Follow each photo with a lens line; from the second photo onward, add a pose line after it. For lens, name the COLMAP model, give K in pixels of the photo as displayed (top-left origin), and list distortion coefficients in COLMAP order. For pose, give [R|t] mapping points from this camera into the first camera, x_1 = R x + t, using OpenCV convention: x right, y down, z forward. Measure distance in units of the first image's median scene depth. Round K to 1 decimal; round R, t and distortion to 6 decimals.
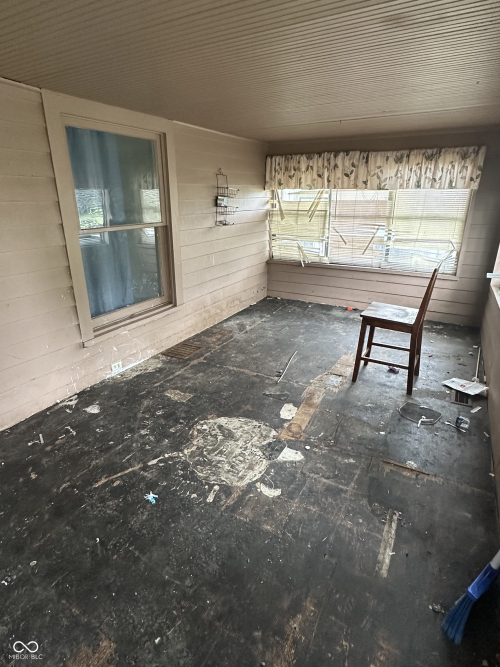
lens RADIAL K [[363.3, 0, 249.2], [0, 363.3, 332.8], [0, 0, 1]] dist [-0.002427, -0.000571]
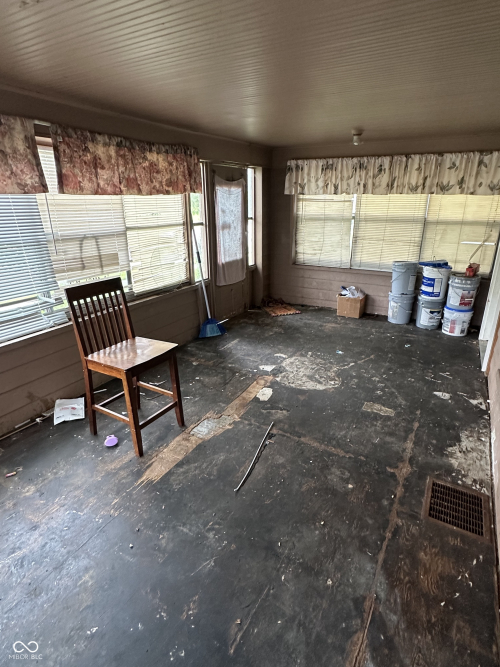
lens RADIAL K [[363.3, 0, 250.7], [0, 363.3, 335.2], [0, 0, 1]] dist [-0.002427, -0.000571]
pose [[-0.999934, 0.002774, 0.011128, 0.140128], [0.009380, 0.756045, 0.654452, -0.662212], [-0.006598, 0.654513, -0.756022, 1.749038]]
